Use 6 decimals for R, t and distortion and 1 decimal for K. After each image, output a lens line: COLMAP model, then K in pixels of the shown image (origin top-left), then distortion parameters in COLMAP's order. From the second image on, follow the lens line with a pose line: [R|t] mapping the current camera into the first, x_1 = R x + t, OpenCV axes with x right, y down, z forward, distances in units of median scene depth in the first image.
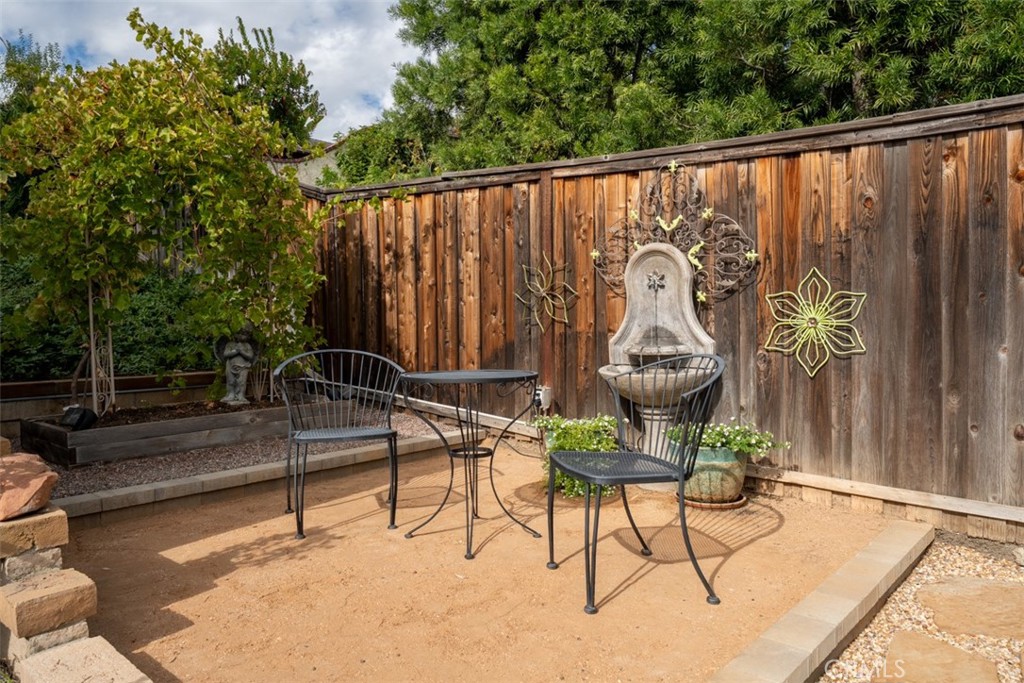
lens RADIAL K [[676.3, 0, 515.2], [0, 676.3, 338.7], [0, 0, 1]] dist [0.000421, 0.000431]
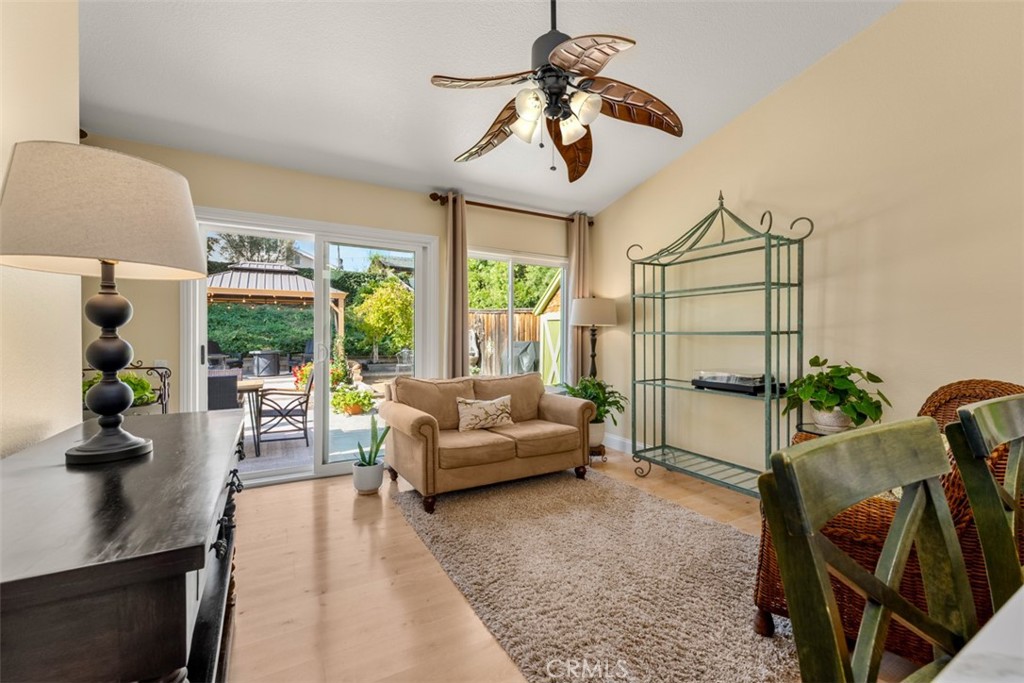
lens RADIAL K [[411.8, 0, 505.6], [0, 411.8, 336.1], [0, 0, 1]] dist [0.002298, -0.001586]
pose [[0.942406, 0.012277, -0.334247, 1.044266], [-0.019428, 0.999648, -0.018058, -0.035152], [0.333908, 0.023512, 0.942313, -1.228357]]
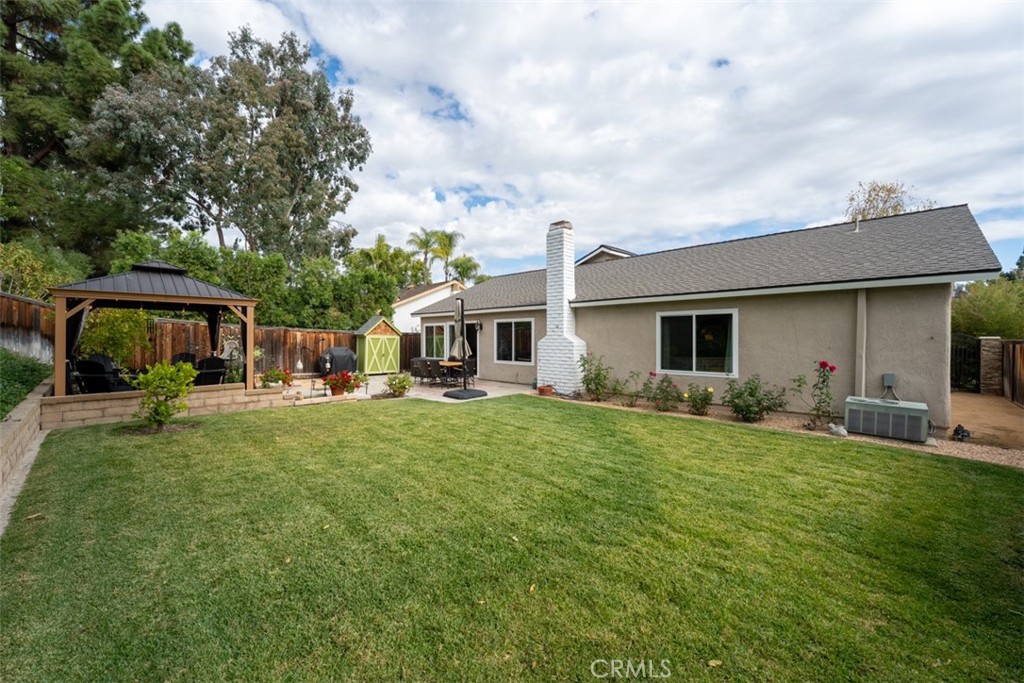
lens RADIAL K [[411.8, 0, 504.9], [0, 411.8, 337.6], [0, 0, 1]] dist [0.002298, -0.001586]
pose [[0.067697, 0.012278, 0.997630, -2.417314], [0.020218, 0.999702, -0.013676, -0.050007], [-0.997501, 0.021096, 0.067428, -1.233984]]
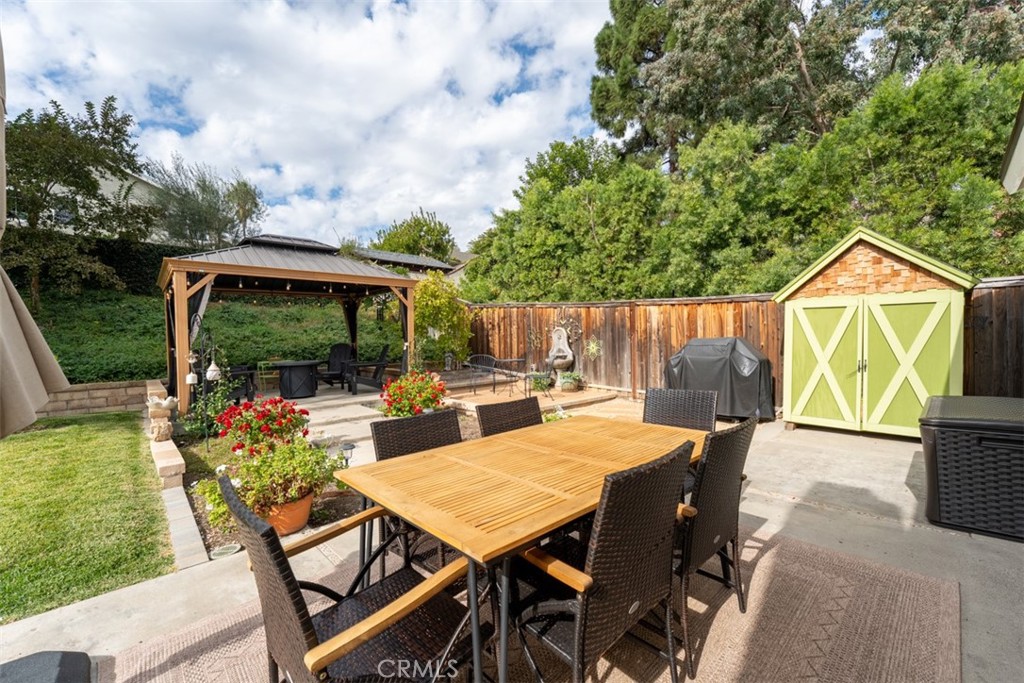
lens RADIAL K [[411.8, 0, 511.7], [0, 411.8, 340.5], [0, 0, 1]] dist [0.002298, -0.001586]
pose [[0.993556, -0.008069, -0.113057, 0.150623], [0.006518, 0.999880, -0.014086, -0.023967], [0.113157, 0.013259, 0.993489, -1.041682]]
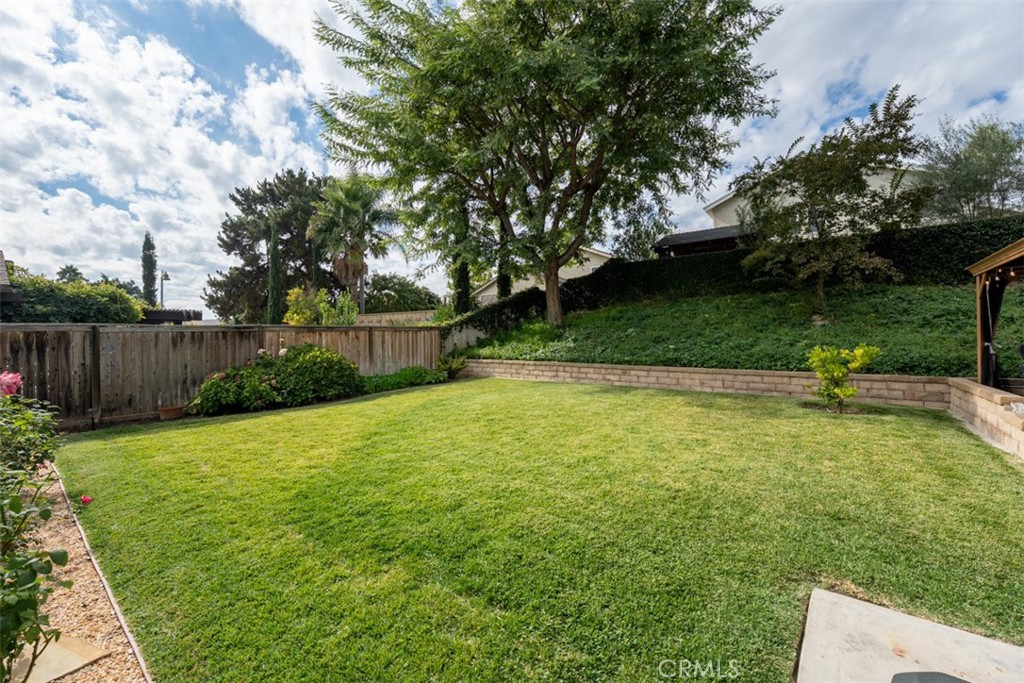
lens RADIAL K [[411.8, 0, 505.9], [0, 411.8, 337.6], [0, 0, 1]] dist [0.002298, -0.001586]
pose [[0.032880, 0.009850, -0.999411, -0.035091], [-0.015609, 0.999835, 0.009340, -0.029401], [0.999337, 0.015293, 0.033028, -1.183794]]
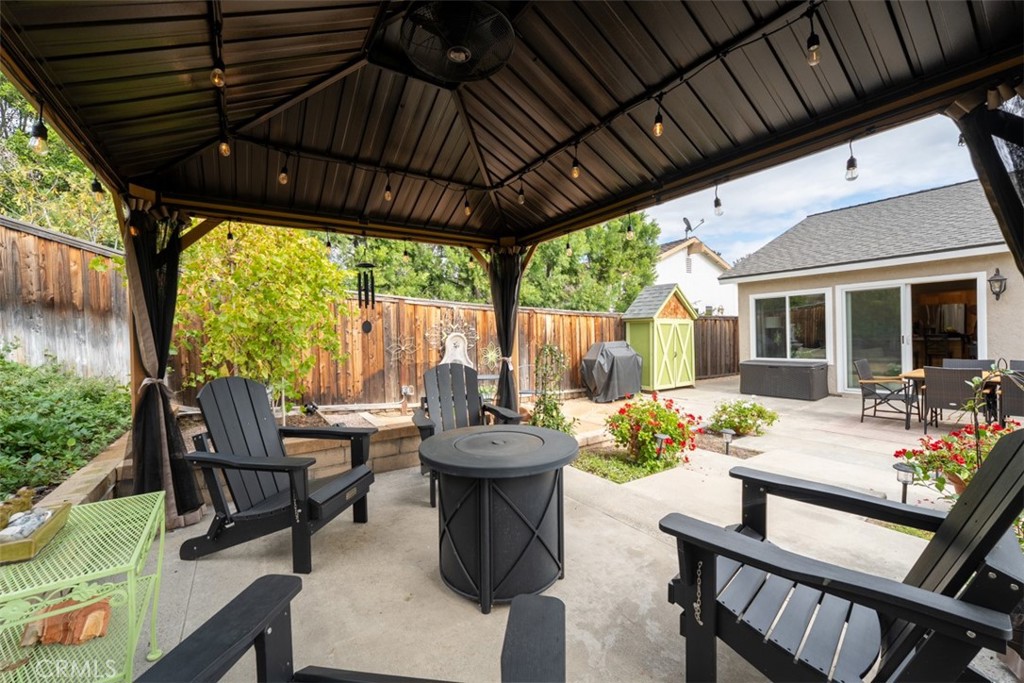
lens RADIAL K [[411.8, 0, 507.6], [0, 411.8, 339.7], [0, 0, 1]] dist [0.002298, -0.001586]
pose [[0.277203, -0.012263, 0.960733, -1.143687], [0.043240, 0.999065, 0.000276, -0.072590], [-0.959838, 0.041465, 0.277474, 0.178861]]
